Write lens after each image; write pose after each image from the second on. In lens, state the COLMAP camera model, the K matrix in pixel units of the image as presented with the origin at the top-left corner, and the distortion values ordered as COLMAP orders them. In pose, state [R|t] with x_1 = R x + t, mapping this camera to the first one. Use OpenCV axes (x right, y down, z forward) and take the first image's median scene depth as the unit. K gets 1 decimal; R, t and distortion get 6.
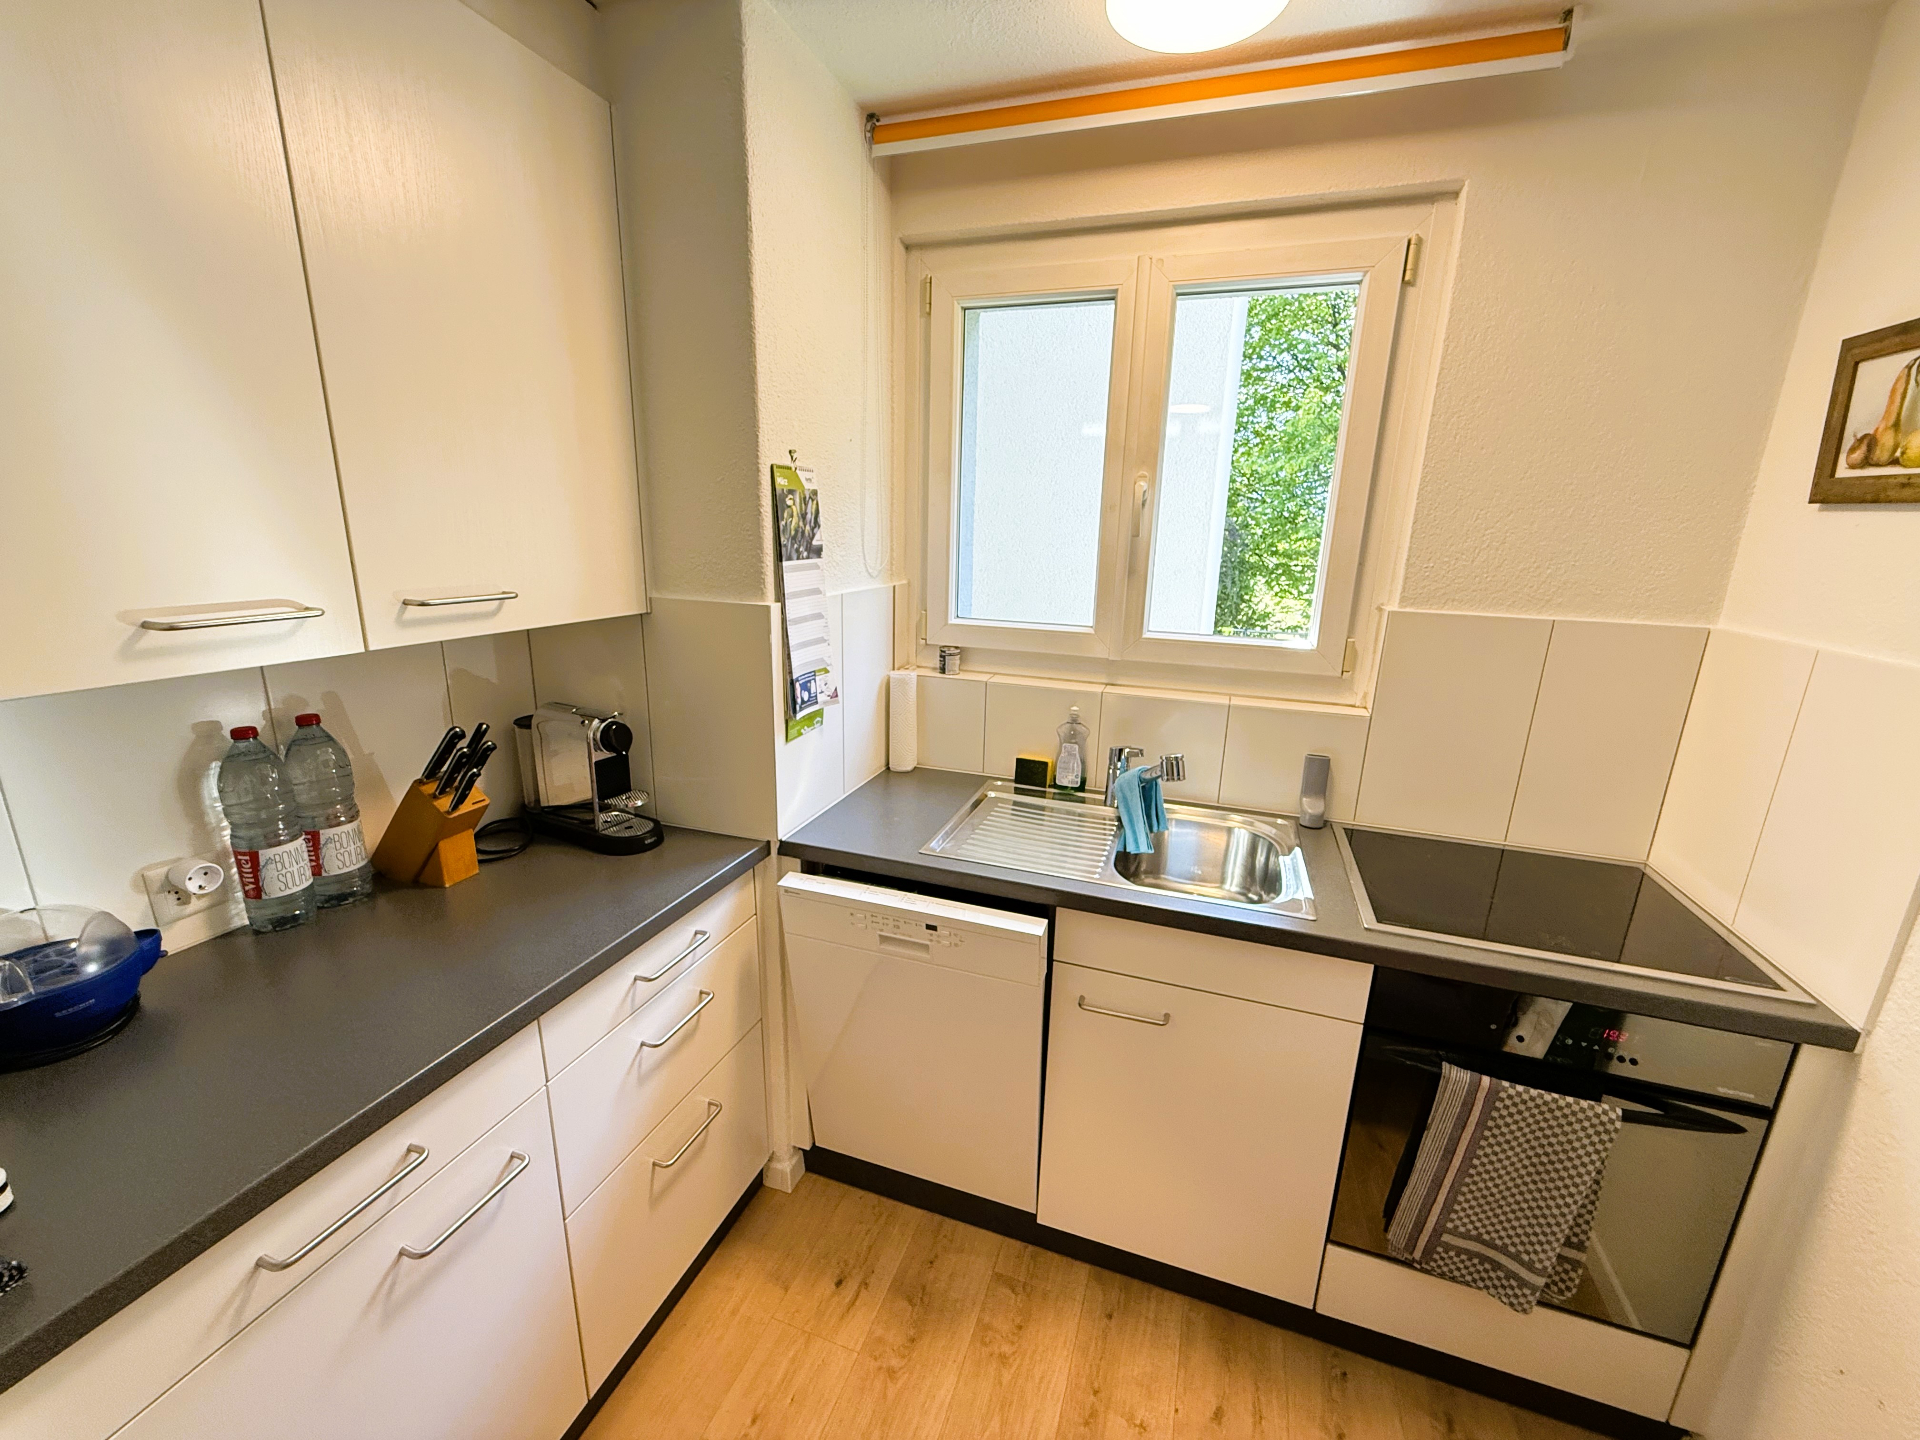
lens RADIAL K [[767.8, 0, 961.1], [0, 767.8, 720.9], [0, 0, 1]] dist [0.002808, -0.000038]
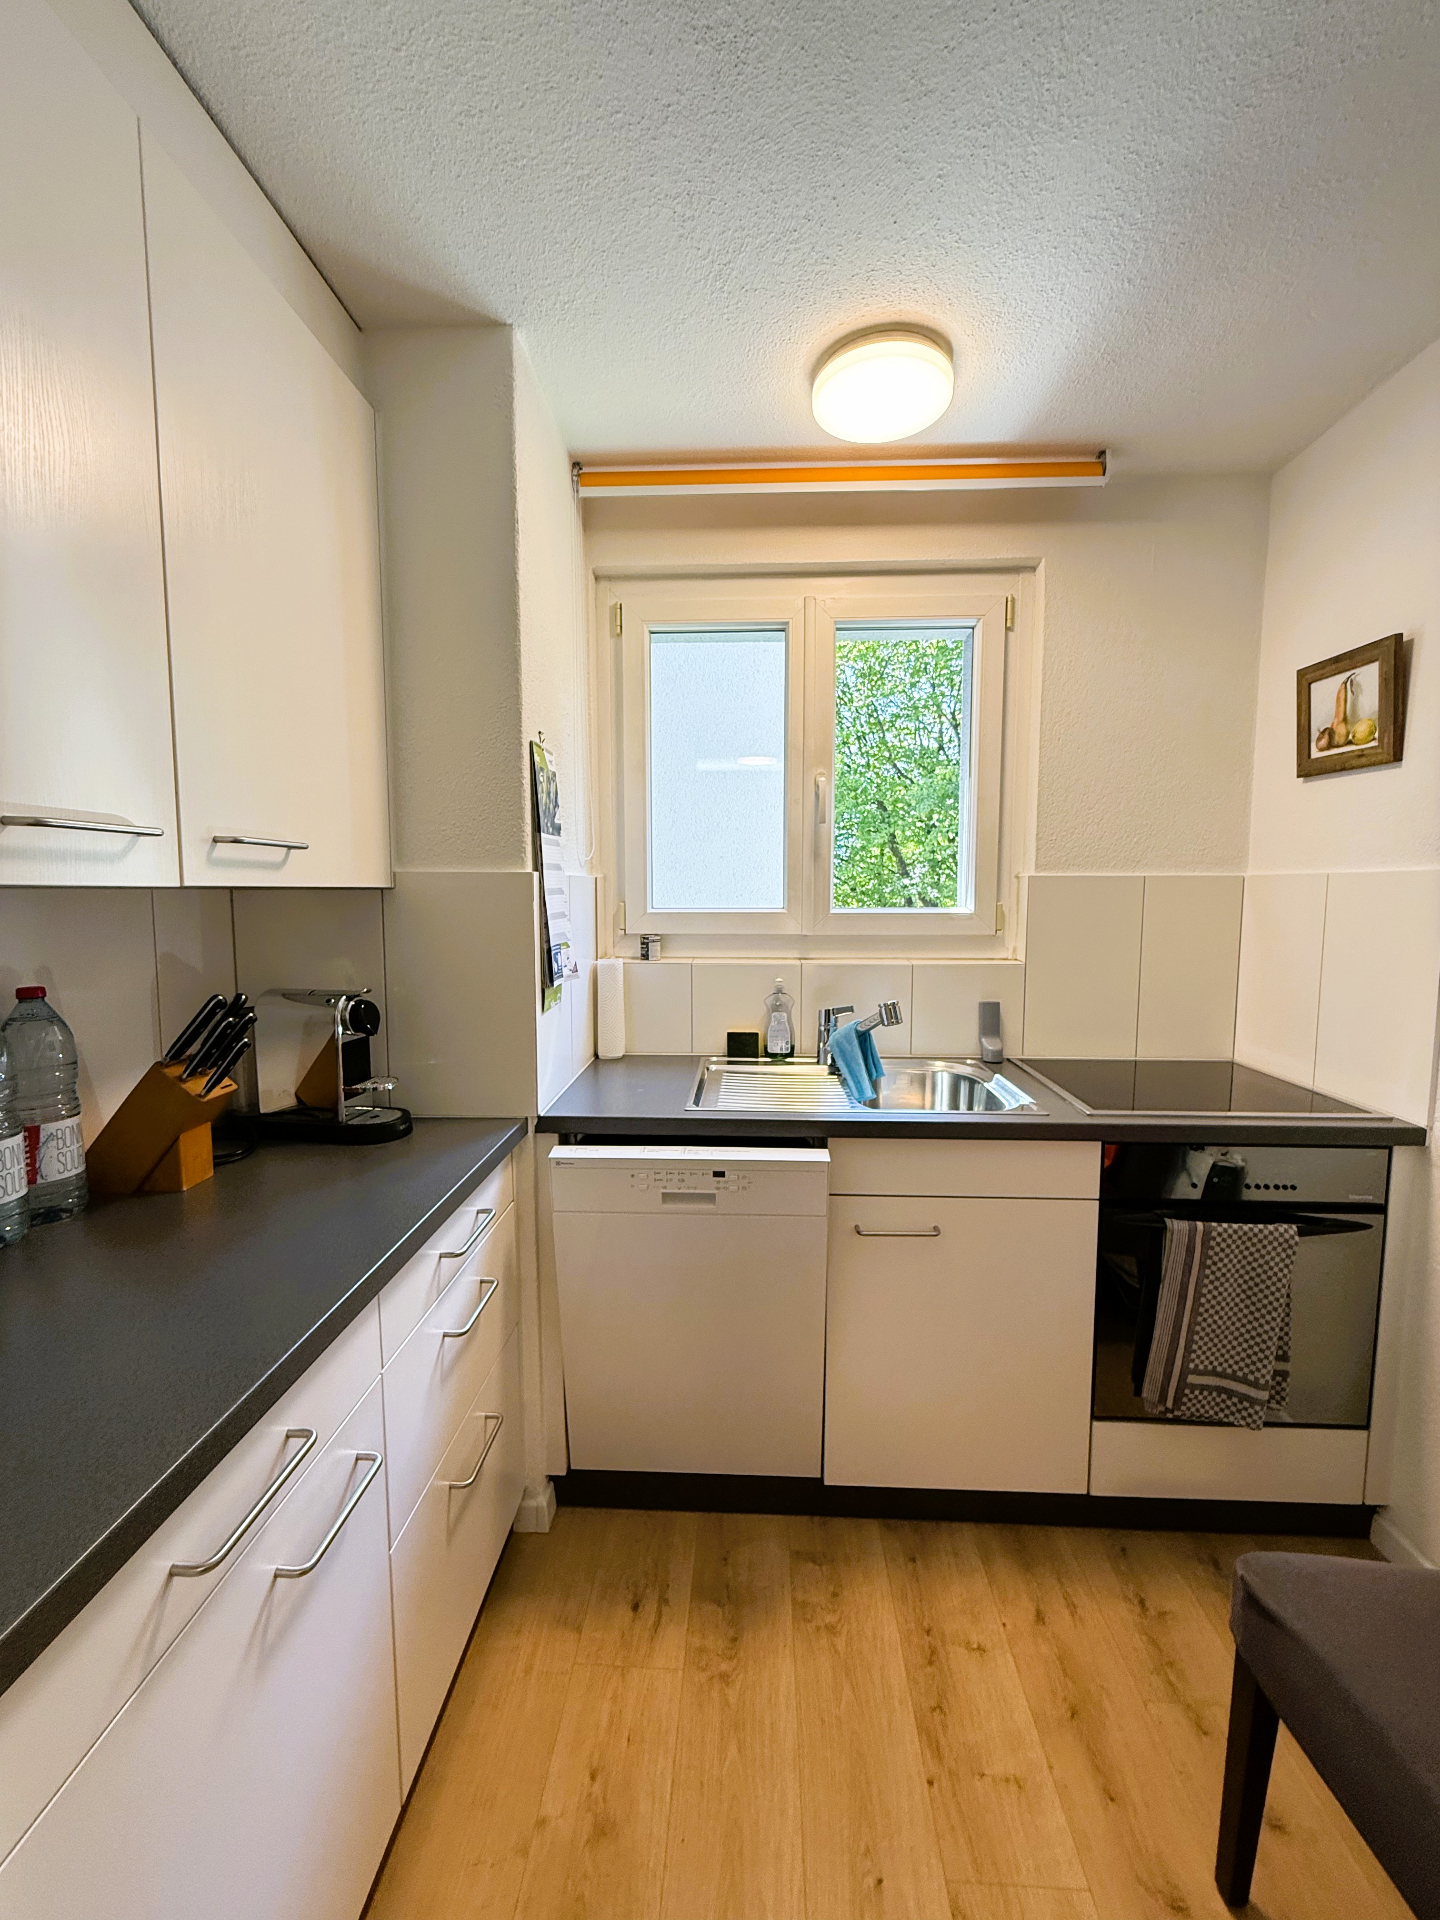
lens RADIAL K [[767.8, 0, 721.7], [0, 767.8, 954.4], [0, 0, 1]] dist [0.002808, -0.000038]
pose [[0.958398, -0.050594, 0.280916, -0.297740], [0.095709, 0.984152, -0.149281, 0.131179], [-0.268911, 0.169956, 0.948052, -0.013771]]
